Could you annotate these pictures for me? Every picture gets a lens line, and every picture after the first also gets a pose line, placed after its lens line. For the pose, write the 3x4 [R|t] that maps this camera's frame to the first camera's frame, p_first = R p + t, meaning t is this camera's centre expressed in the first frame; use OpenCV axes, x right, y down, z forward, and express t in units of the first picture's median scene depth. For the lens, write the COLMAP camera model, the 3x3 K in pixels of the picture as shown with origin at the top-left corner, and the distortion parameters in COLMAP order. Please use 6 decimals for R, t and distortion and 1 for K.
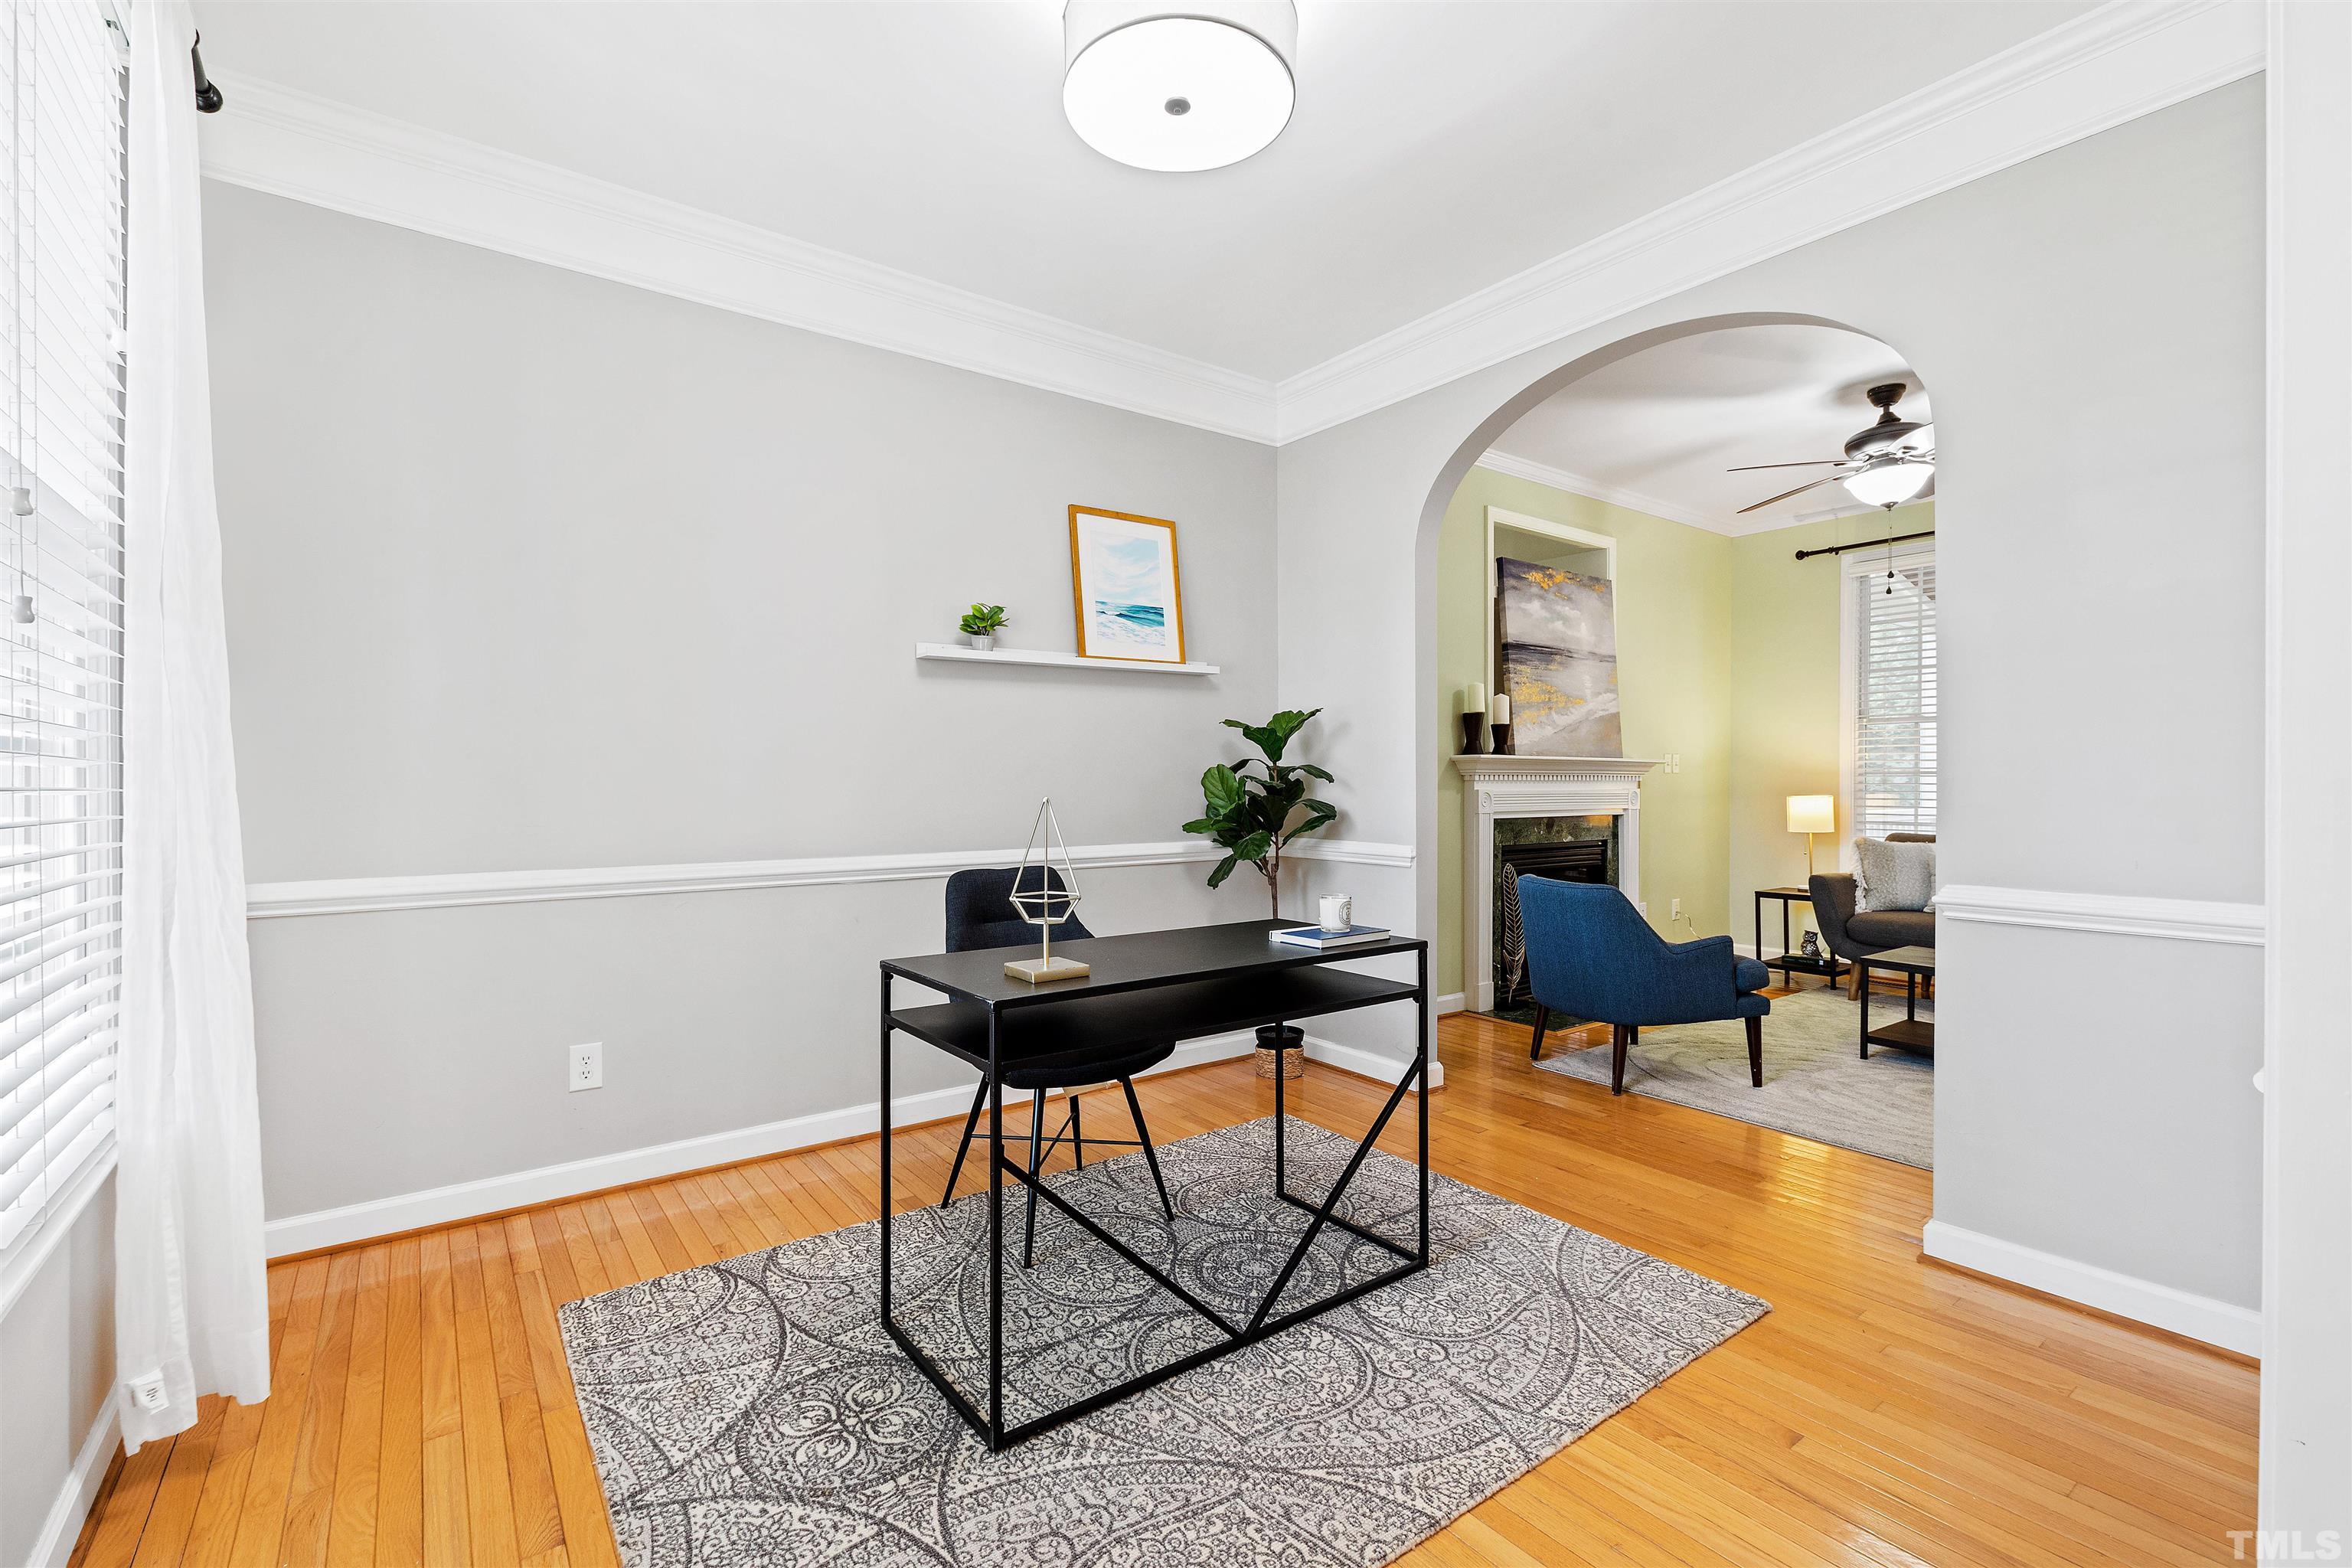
lens RADIAL K [[1041.6, 0, 1181.4], [0, 1041.6, 790.7], [0, 0, 1]] dist [0.004196, -0.001588]
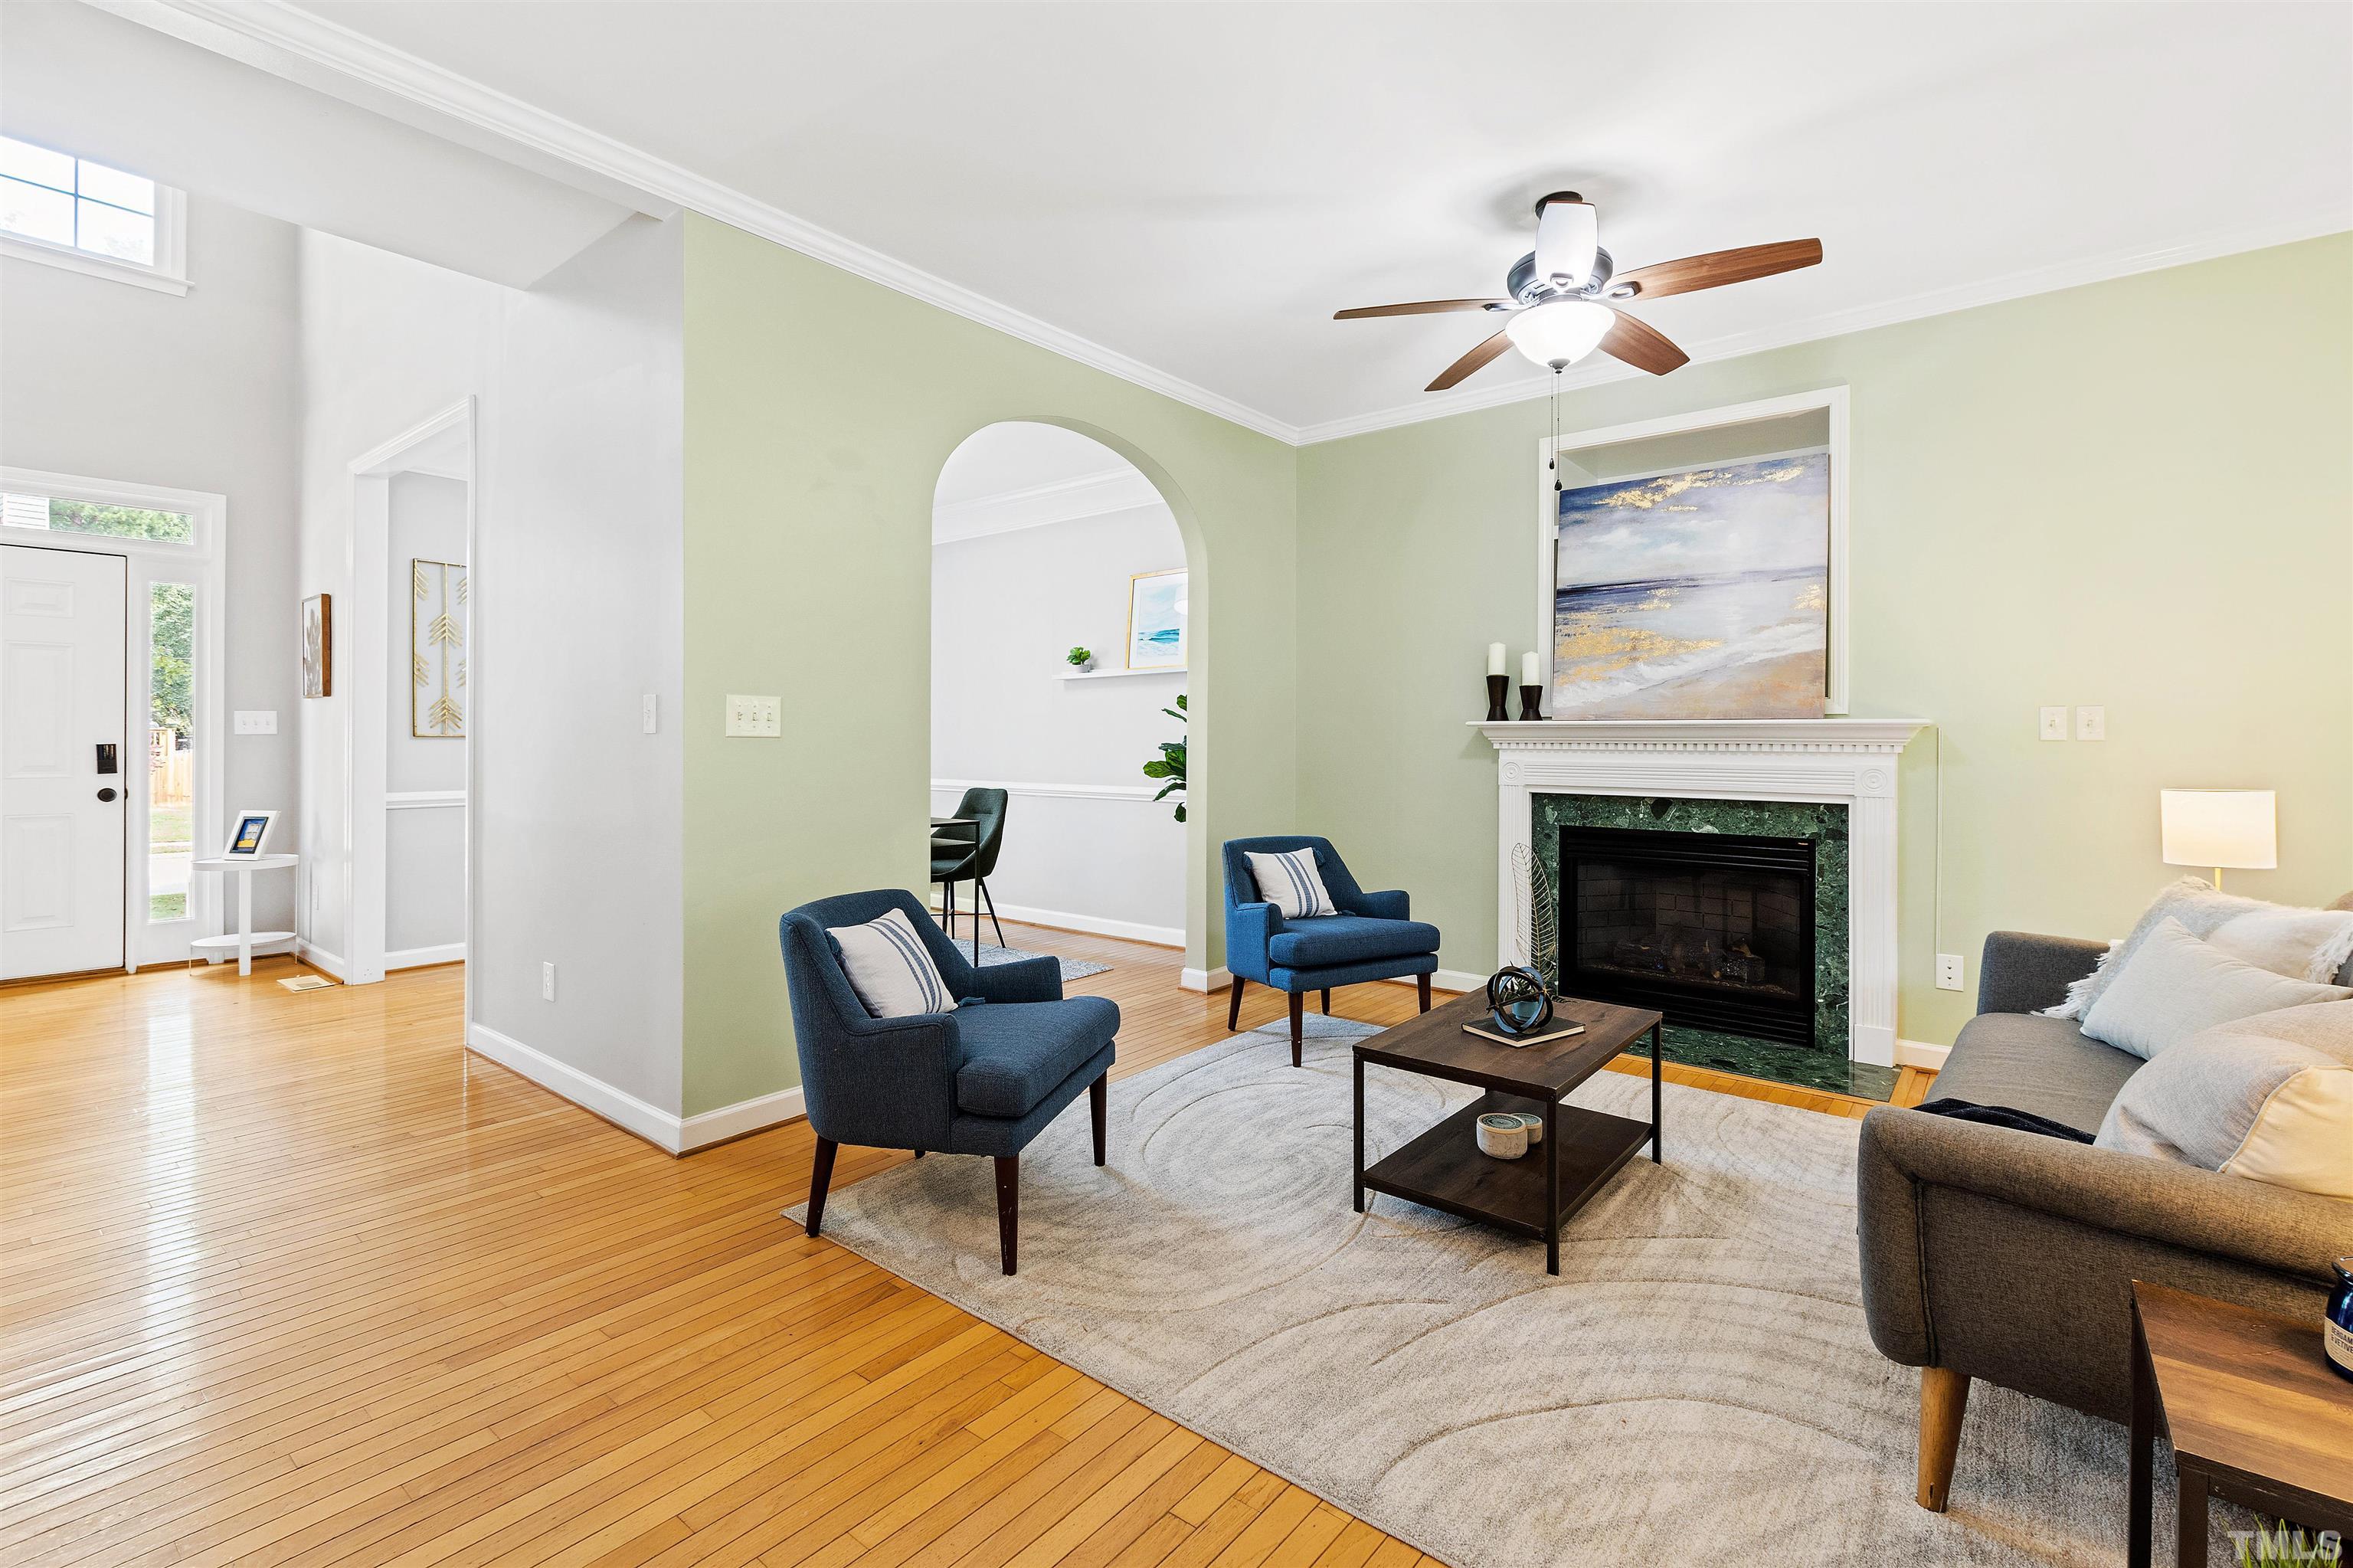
lens RADIAL K [[1042.0, 0, 1211.6], [0, 1042.0, 739.7], [0, 0, 1]] dist [0.004196, -0.001588]
pose [[0.257528, 0.003065, -0.966266, 1.085655], [-0.013561, 0.999908, -0.000443, -0.013554], [0.966176, 0.013217, 0.257545, 0.506256]]
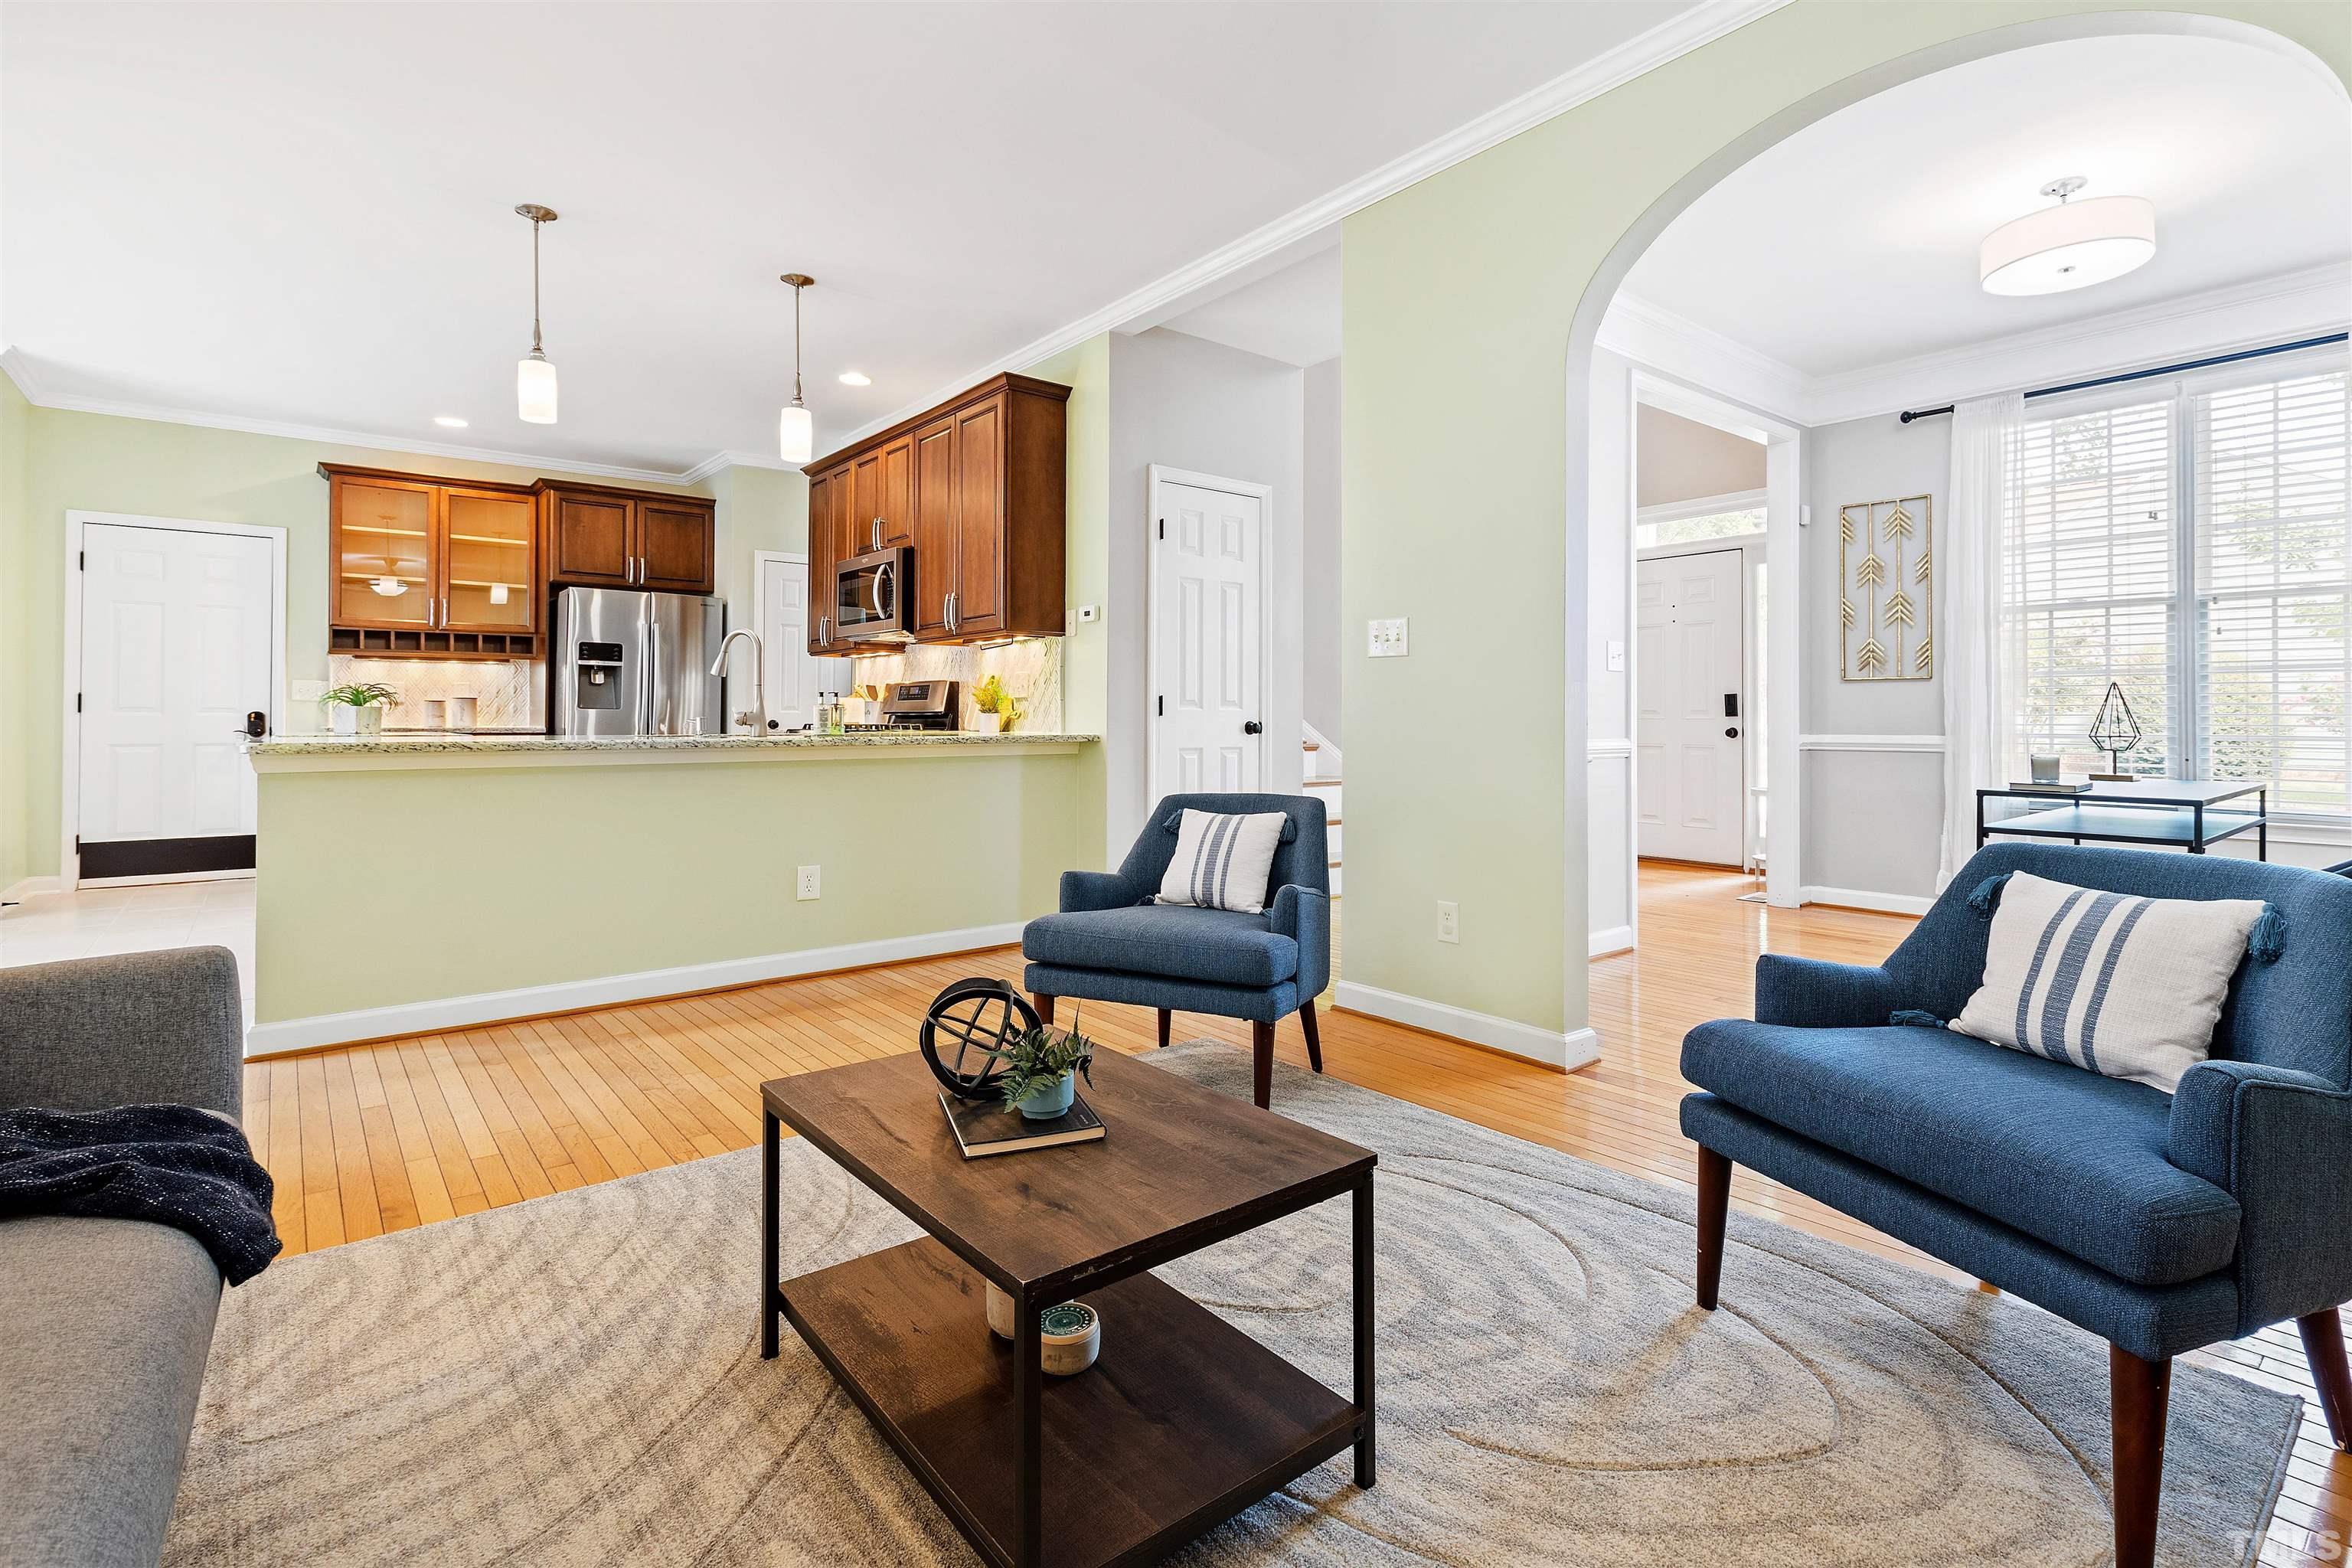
lens RADIAL K [[1133.6, 0, 1233.2], [0, 1133.6, 715.6], [0, 0, 1]] dist [0.002119, 0.000842]
pose [[-0.998317, 0.000931, -0.057985, 0.575759], [0.000529, 0.999976, 0.006951, 0.020063], [0.057991, 0.006909, -0.998293, 1.107864]]
